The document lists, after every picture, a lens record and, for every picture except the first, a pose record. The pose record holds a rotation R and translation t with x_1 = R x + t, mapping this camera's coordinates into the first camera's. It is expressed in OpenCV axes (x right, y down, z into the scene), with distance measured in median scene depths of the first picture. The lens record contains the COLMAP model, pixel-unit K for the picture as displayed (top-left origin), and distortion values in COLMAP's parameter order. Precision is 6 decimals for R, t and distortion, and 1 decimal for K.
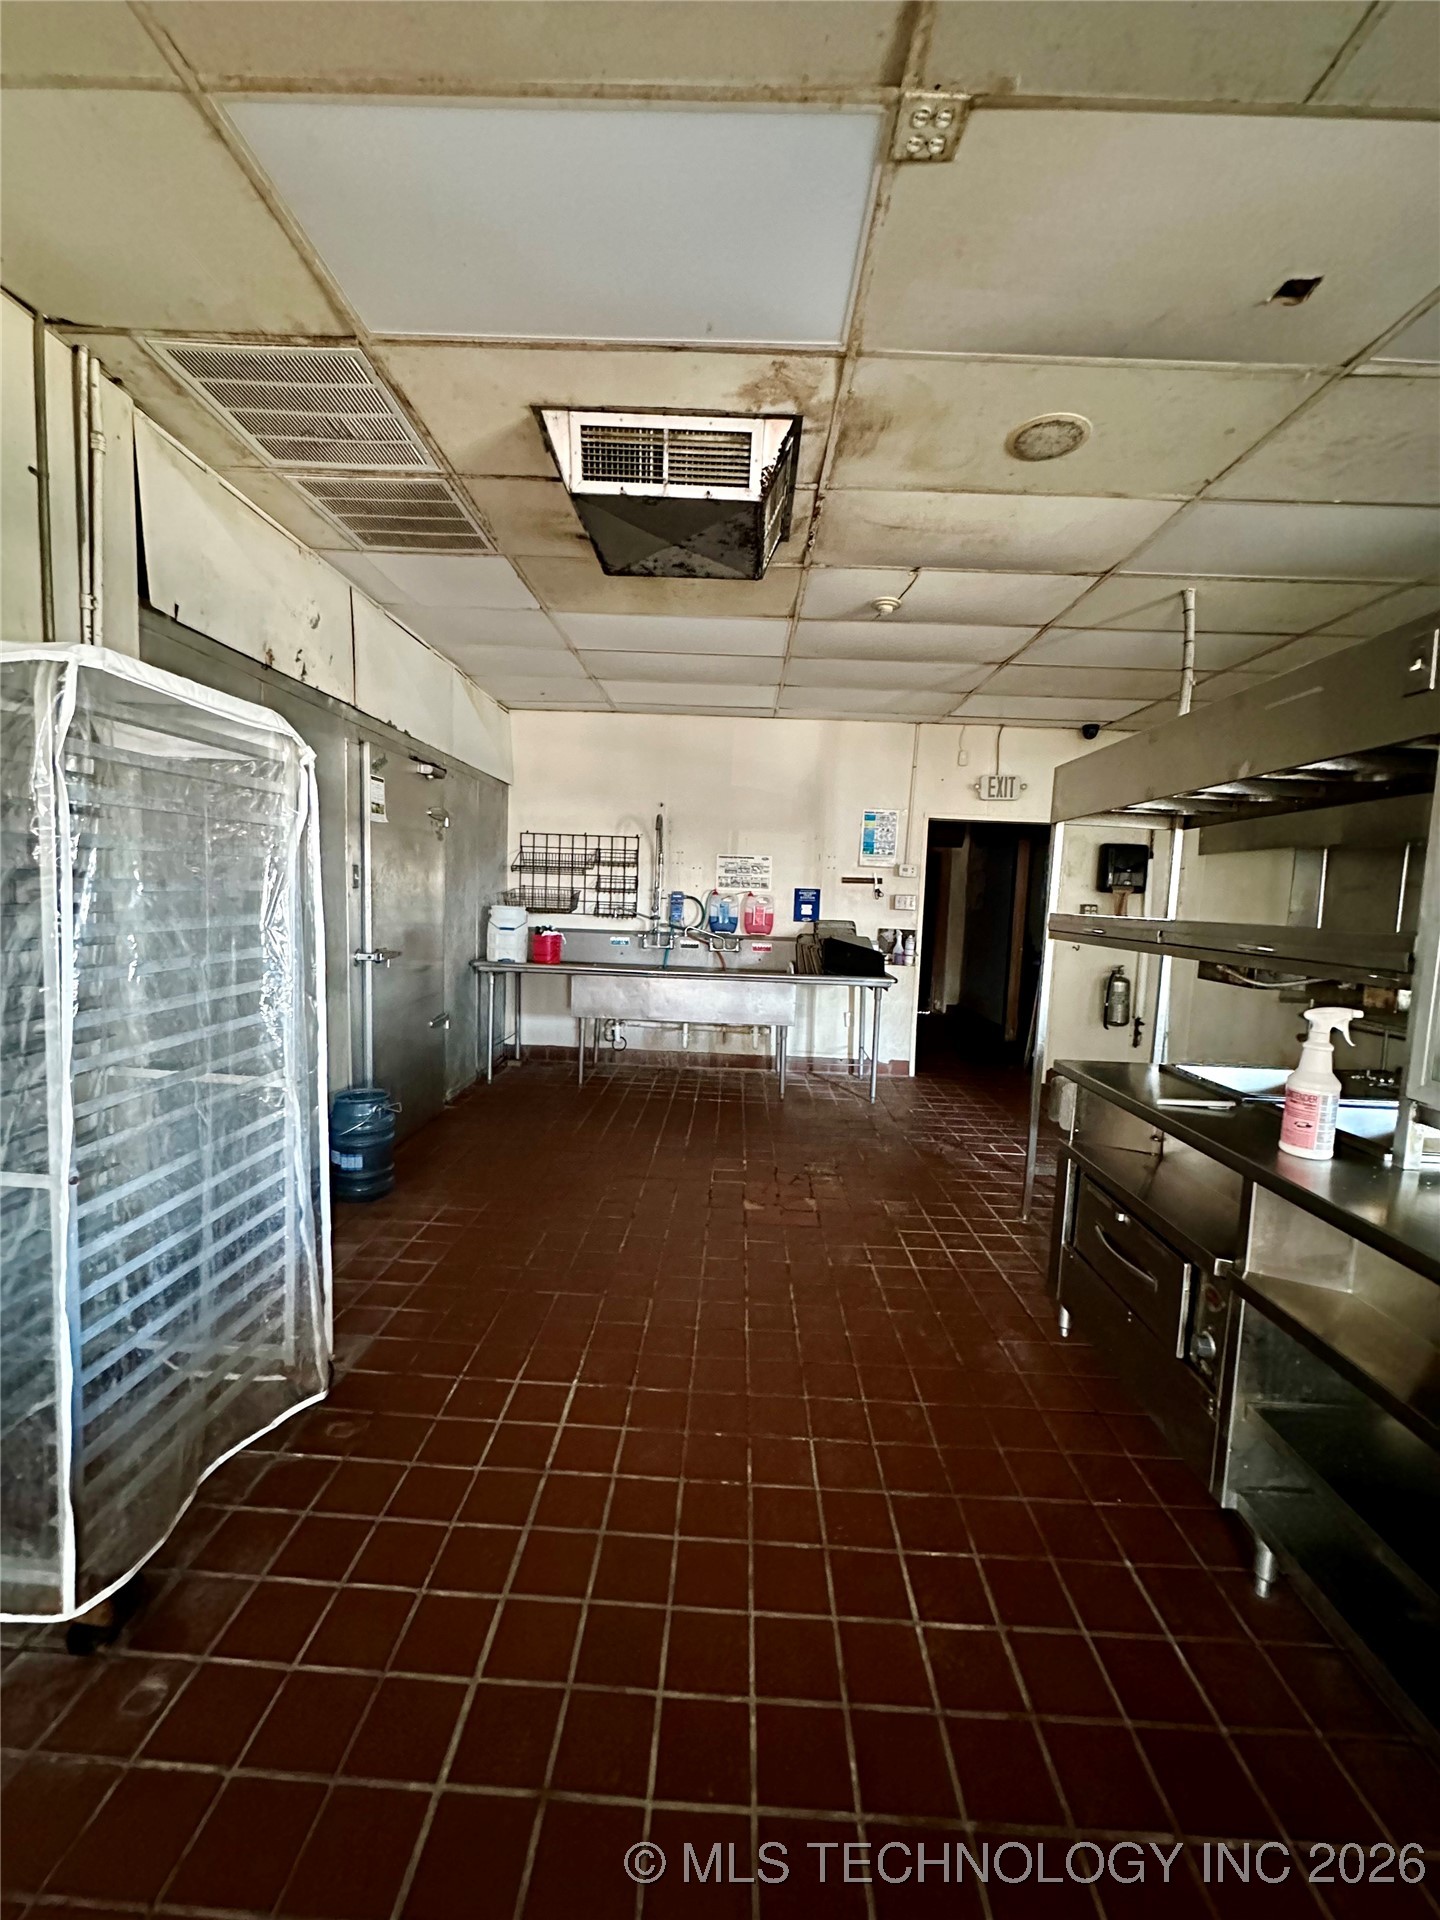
lens RADIAL K [[770.9, 0, 724.1], [0, 770.9, 962.1], [0, 0, 1]] dist [-0.002135, 0.000508]
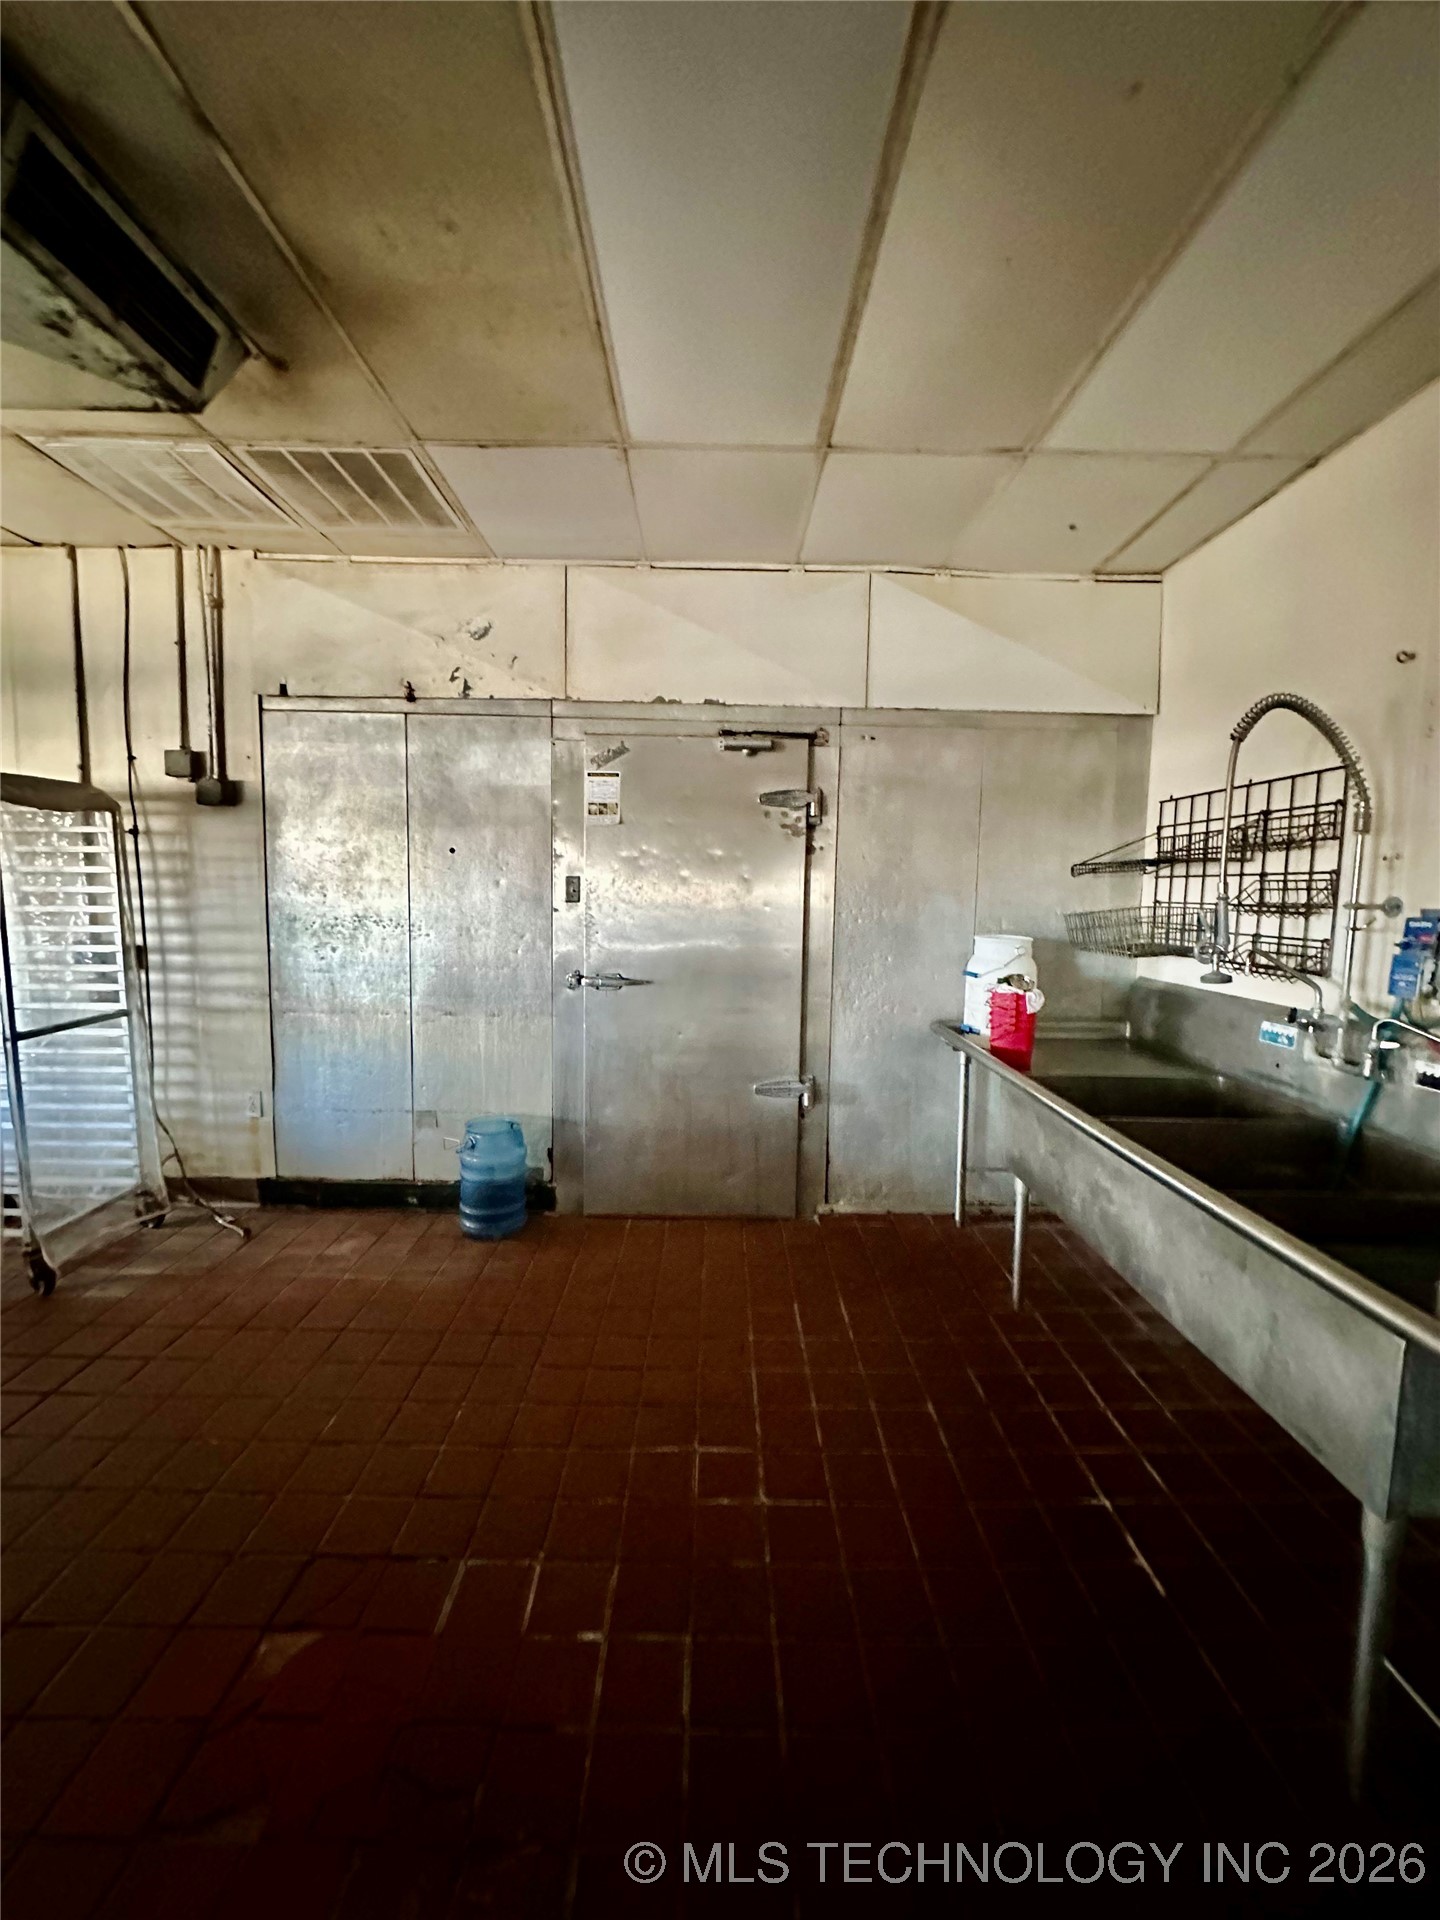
lens RADIAL K [[770.9, 0, 724.0], [0, 770.9, 955.7], [0, 0, 1]] dist [-0.002135, 0.000508]
pose [[0.035285, 0.049255, -0.998163, 0.261668], [-0.100529, 0.993894, 0.045491, -0.059481], [0.994308, 0.098739, 0.040021, 0.717318]]
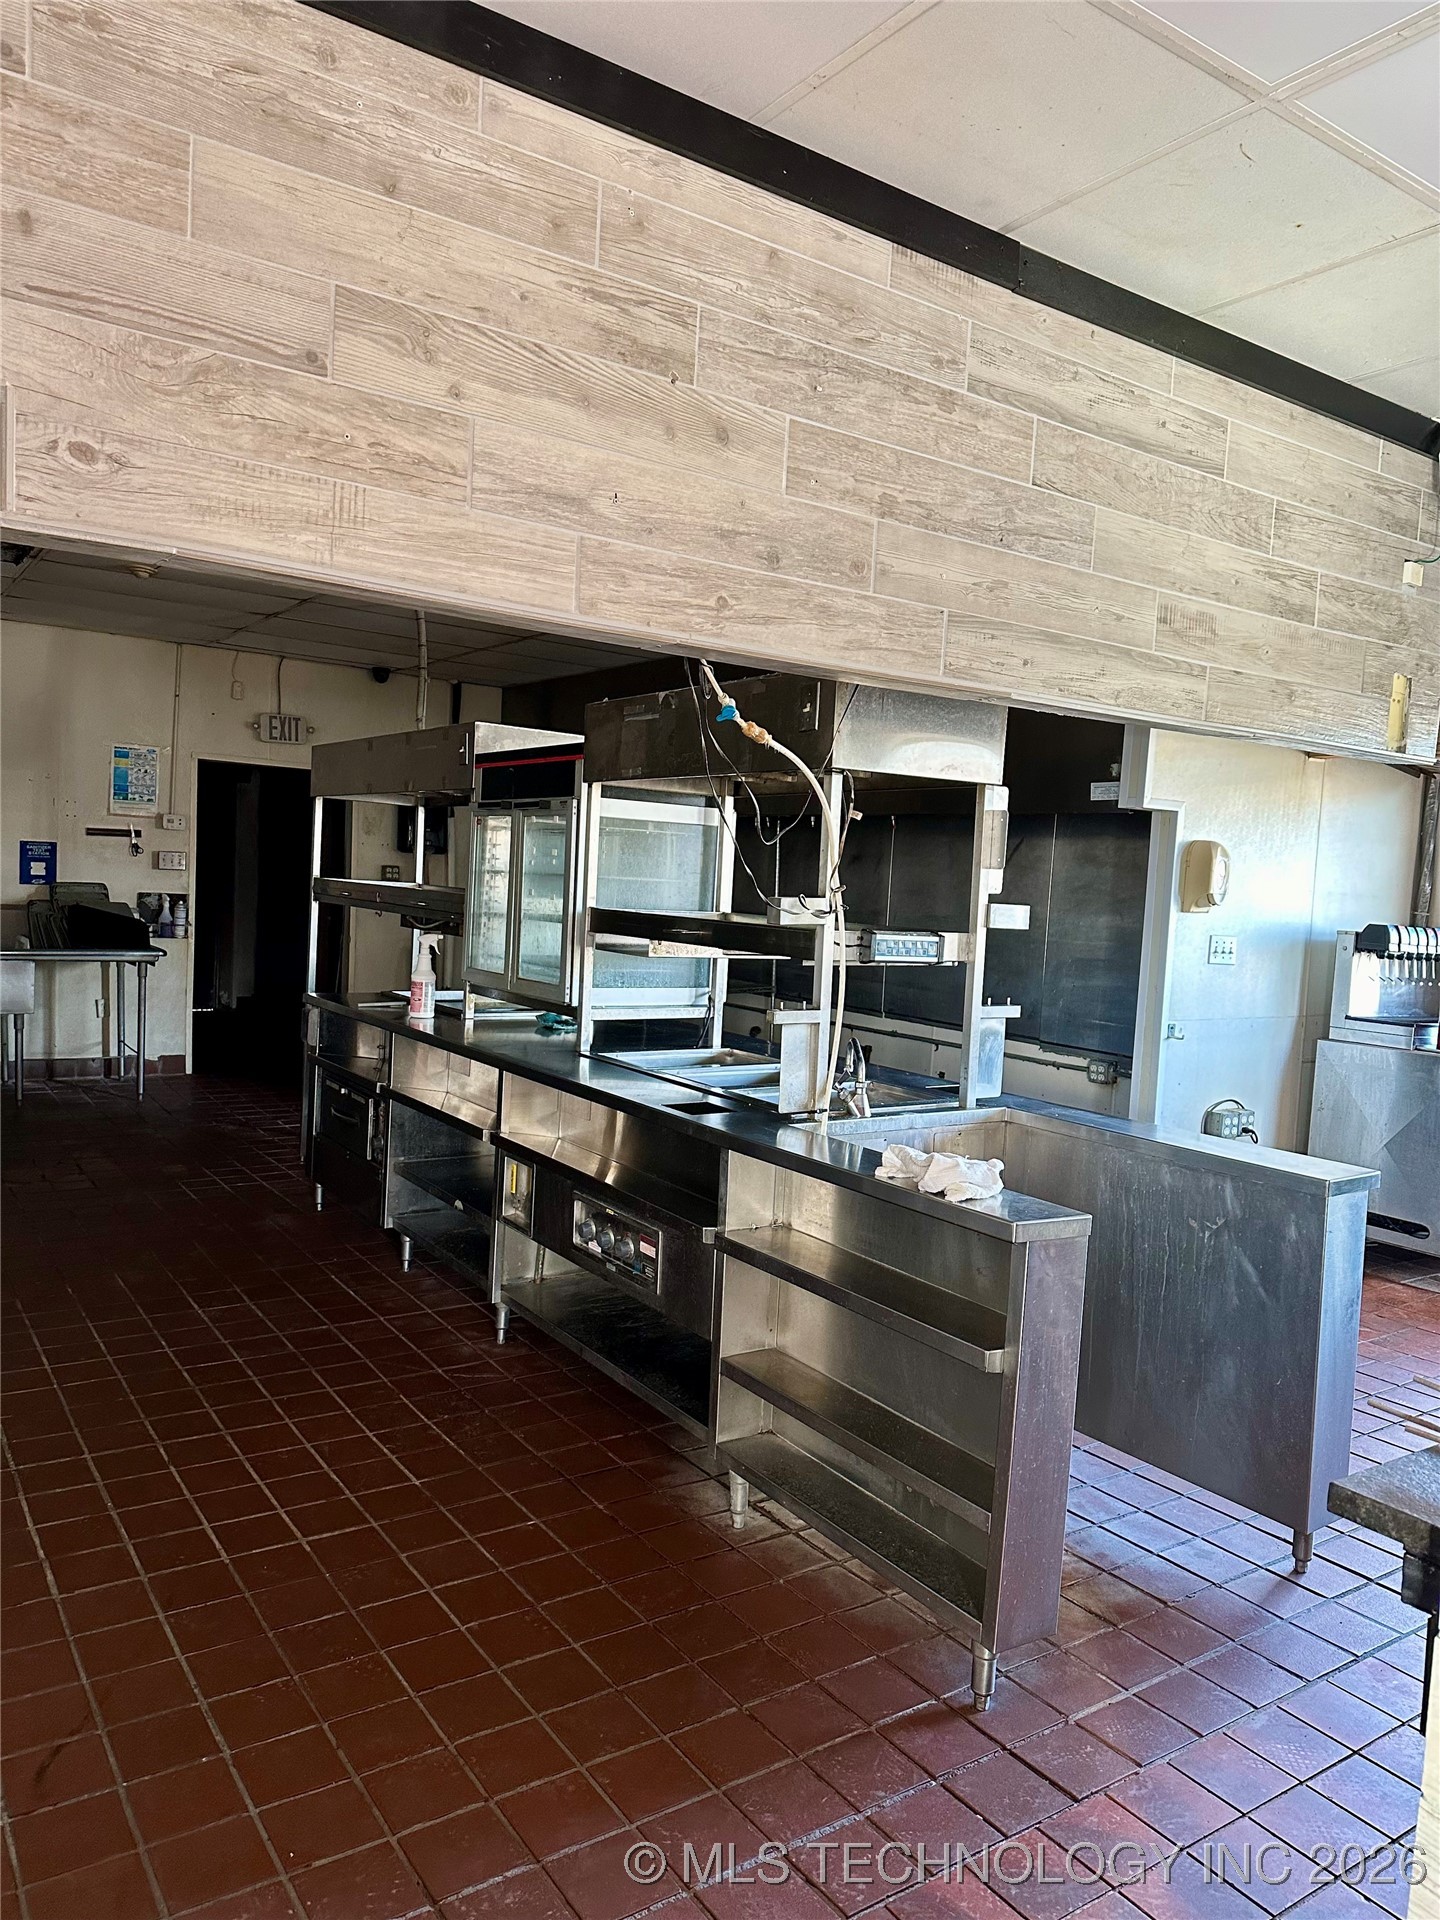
lens RADIAL K [[1352.8, 0, 726.3], [0, 1352.8, 964.1], [0, 0, 1]] dist [0.023230, -0.009647]
pose [[0.814169, -0.035583, 0.579537, -0.126164], [0.031220, 0.999359, 0.017499, 0.025734], [-0.579788, 0.003846, 0.814758, -0.519458]]
